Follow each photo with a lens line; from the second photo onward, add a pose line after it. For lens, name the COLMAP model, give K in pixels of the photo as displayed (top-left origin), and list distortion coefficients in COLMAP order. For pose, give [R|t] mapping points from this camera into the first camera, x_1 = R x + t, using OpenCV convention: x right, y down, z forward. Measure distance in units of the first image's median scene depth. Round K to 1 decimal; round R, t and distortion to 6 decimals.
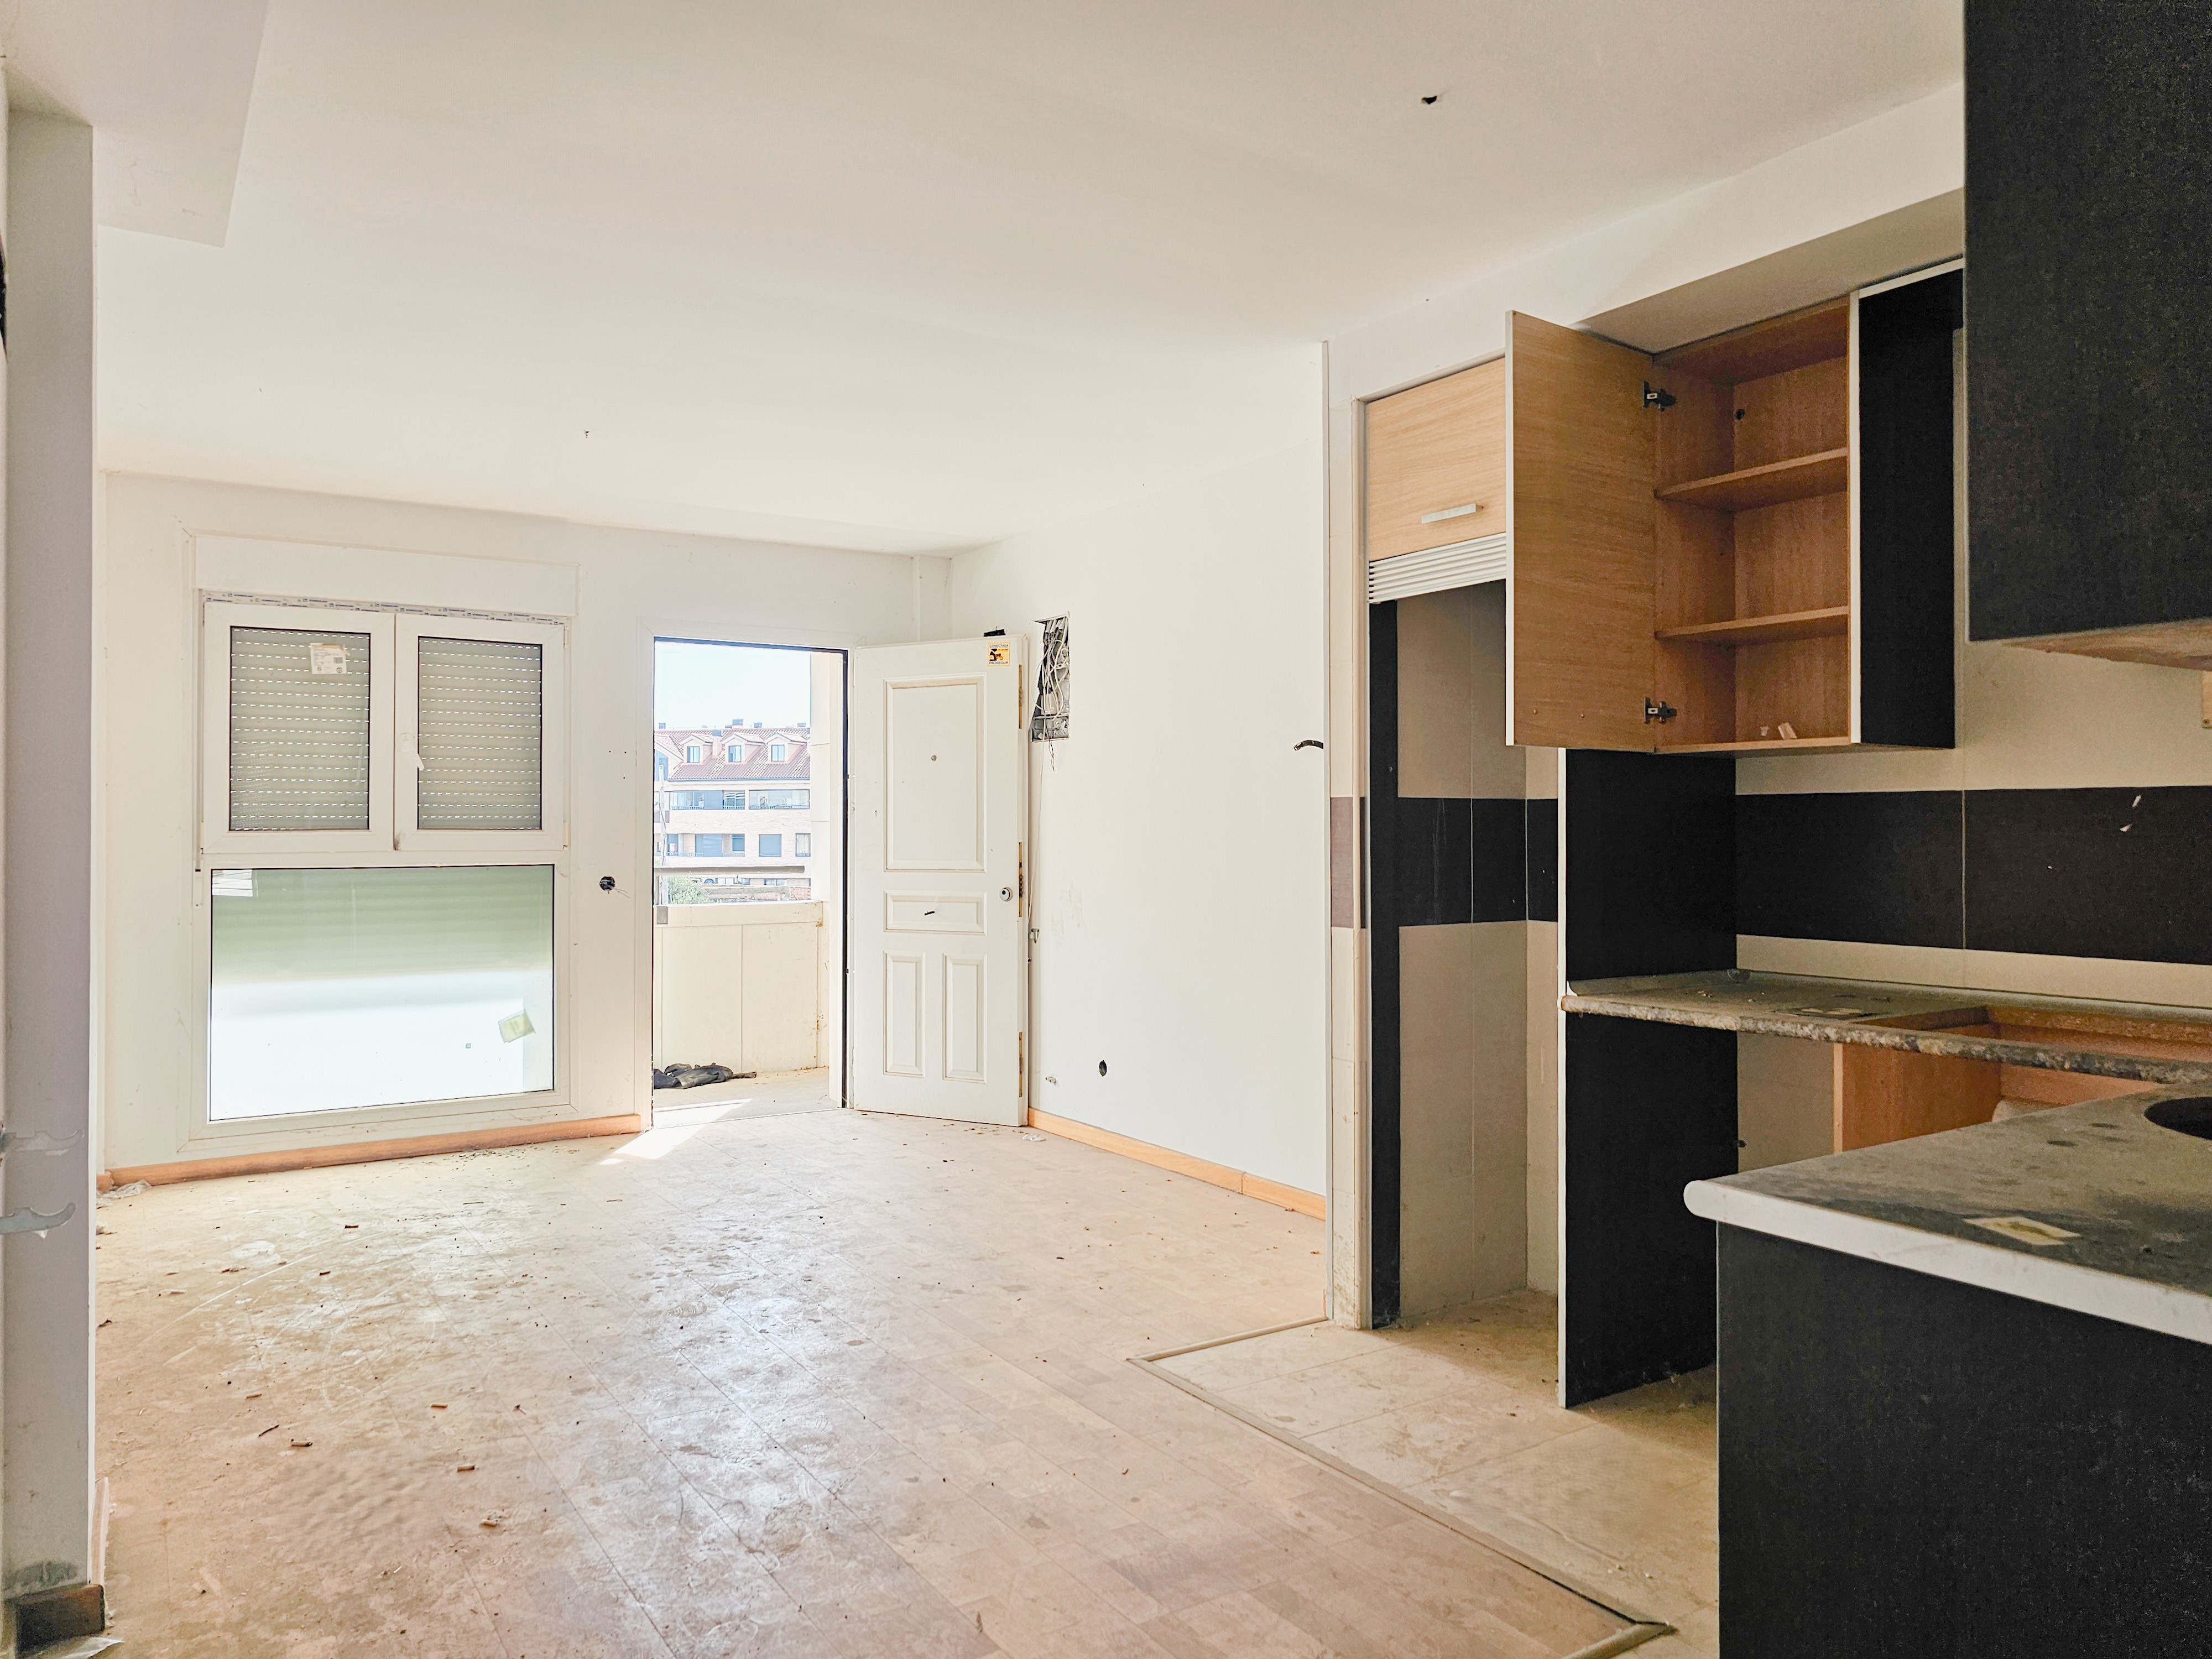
lens RADIAL K [[1537.0, 0, 1119.5], [0, 1537.0, 828.6], [0, 0, 1]] dist [-0.004656, 0.003152]
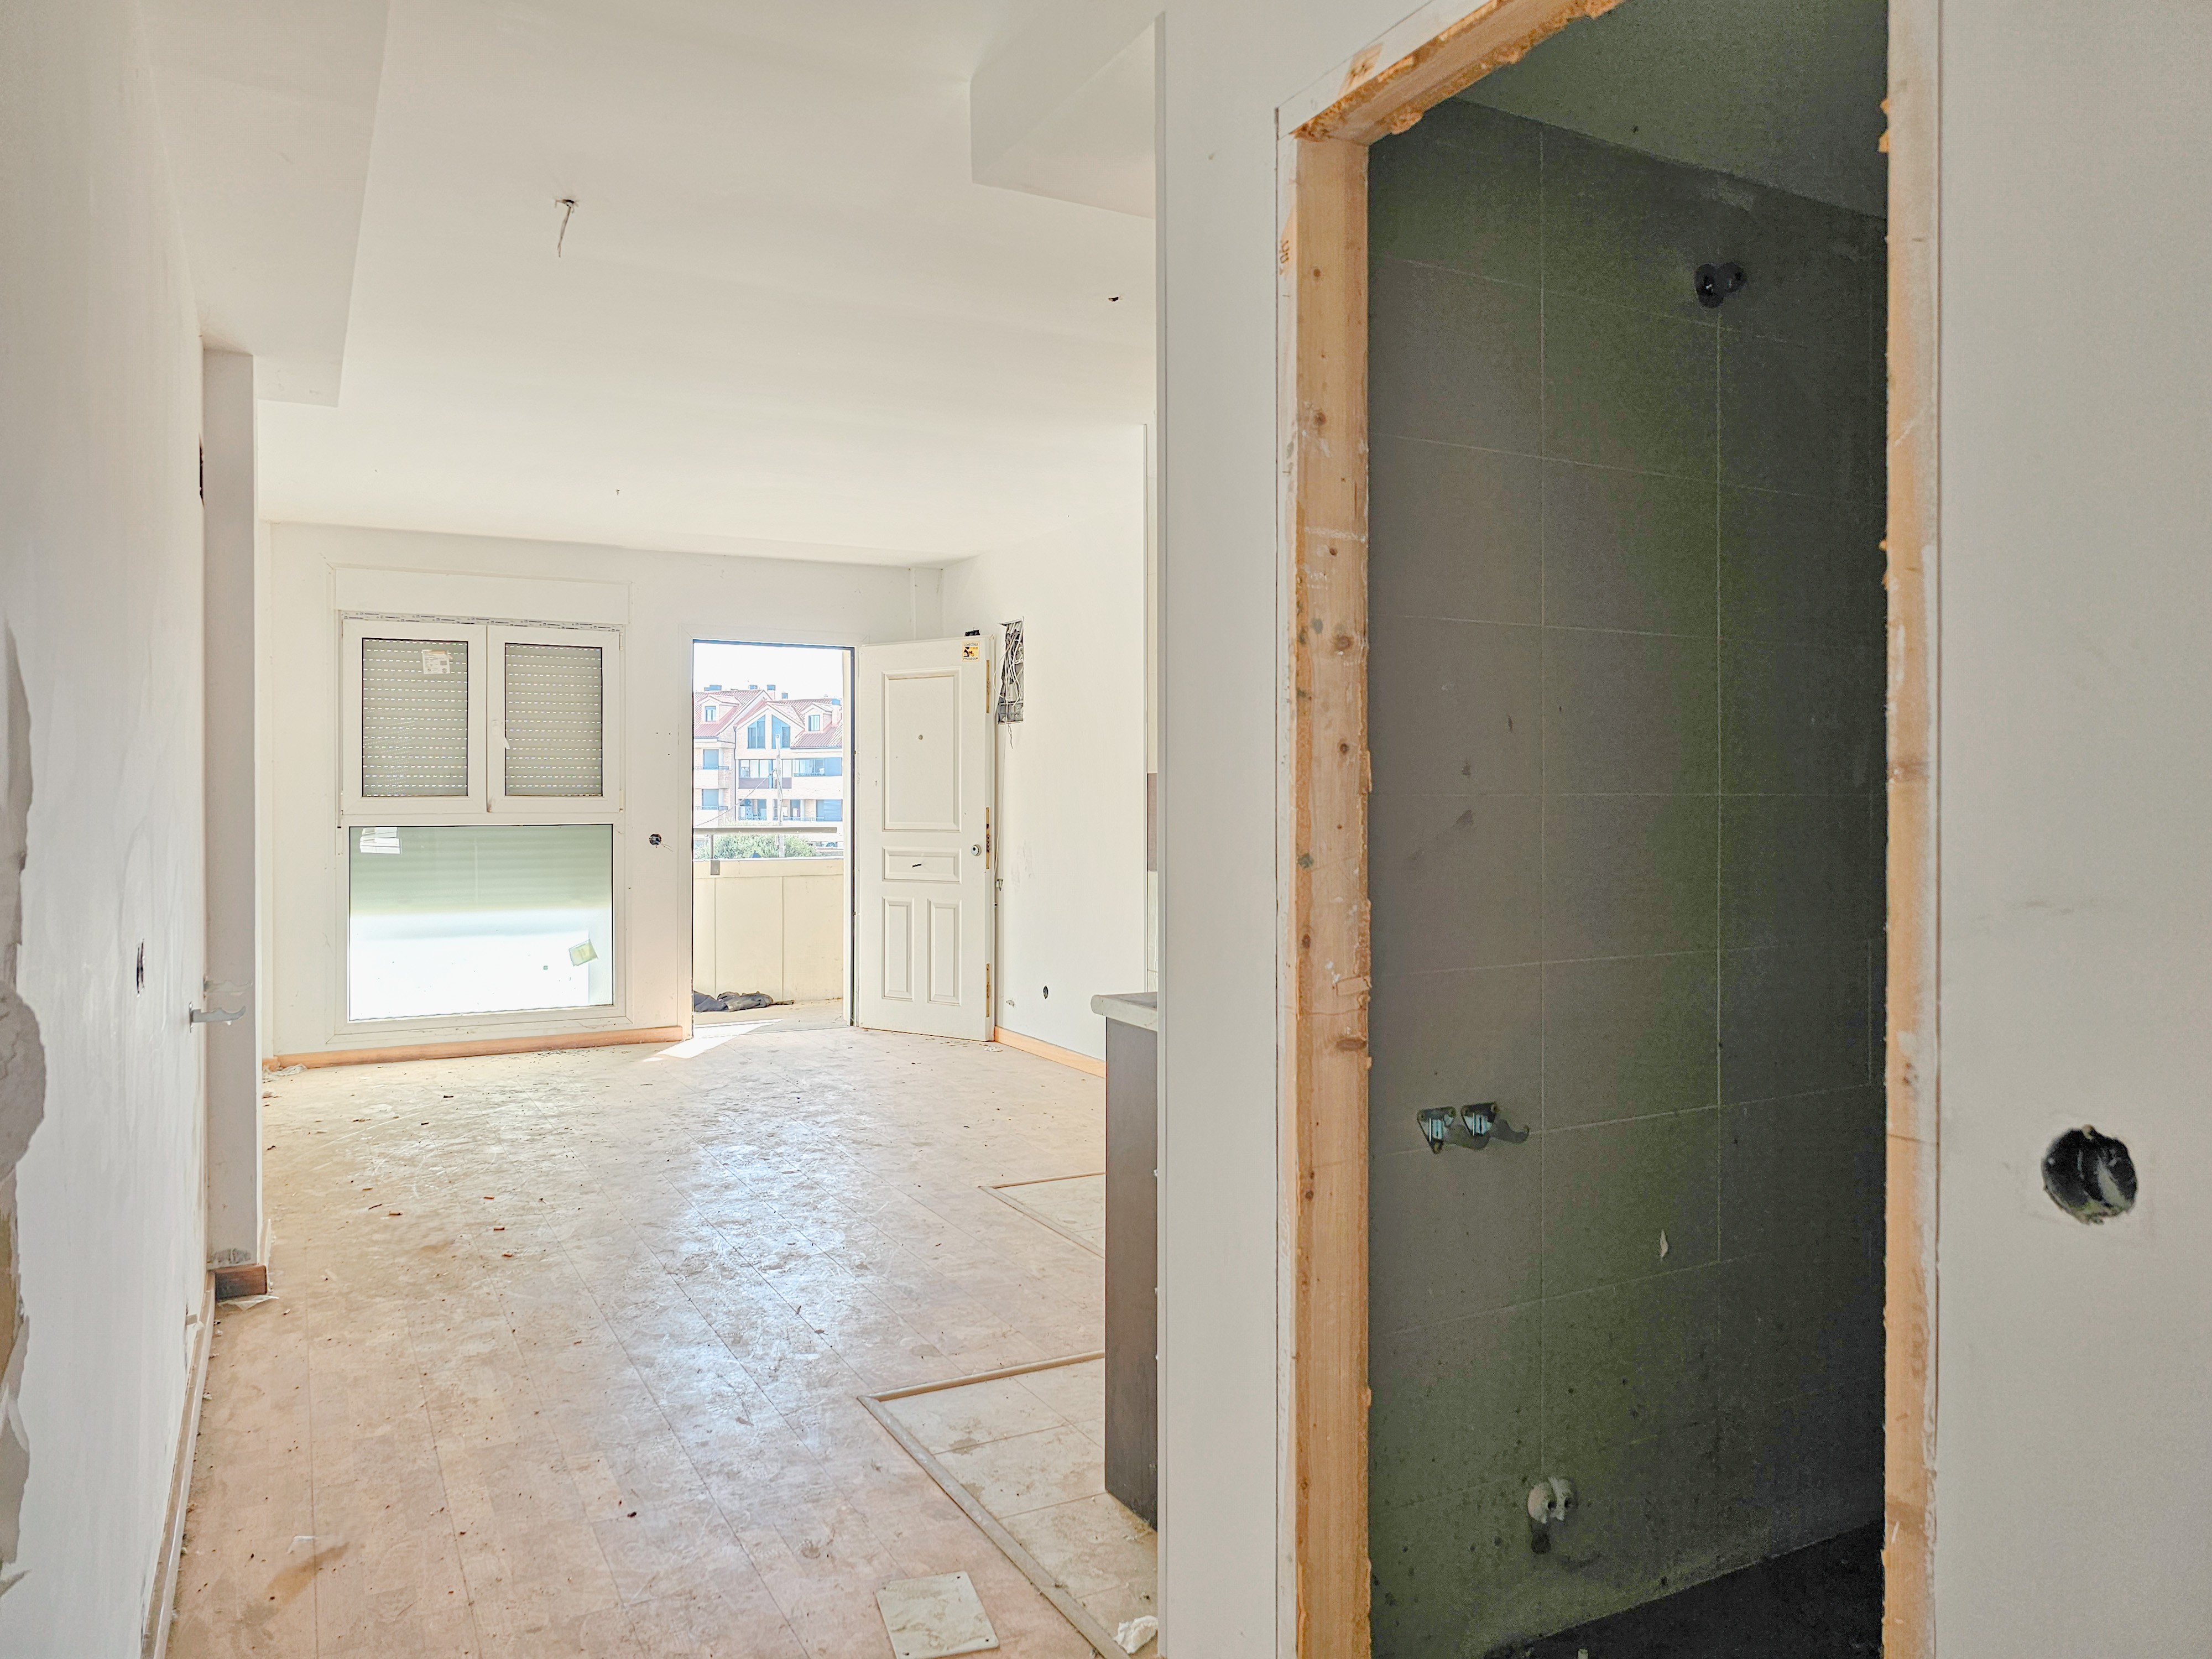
lens RADIAL K [[1537.0, 0, 1094.6], [0, 1537.0, 821.5], [0, 0, 1]] dist [-0.004656, 0.003152]
pose [[0.995290, 0.002988, -0.096895, 0.153240], [-0.001286, 0.999844, 0.017622, -0.001384], [0.096933, -0.017414, 0.995139, -0.218712]]
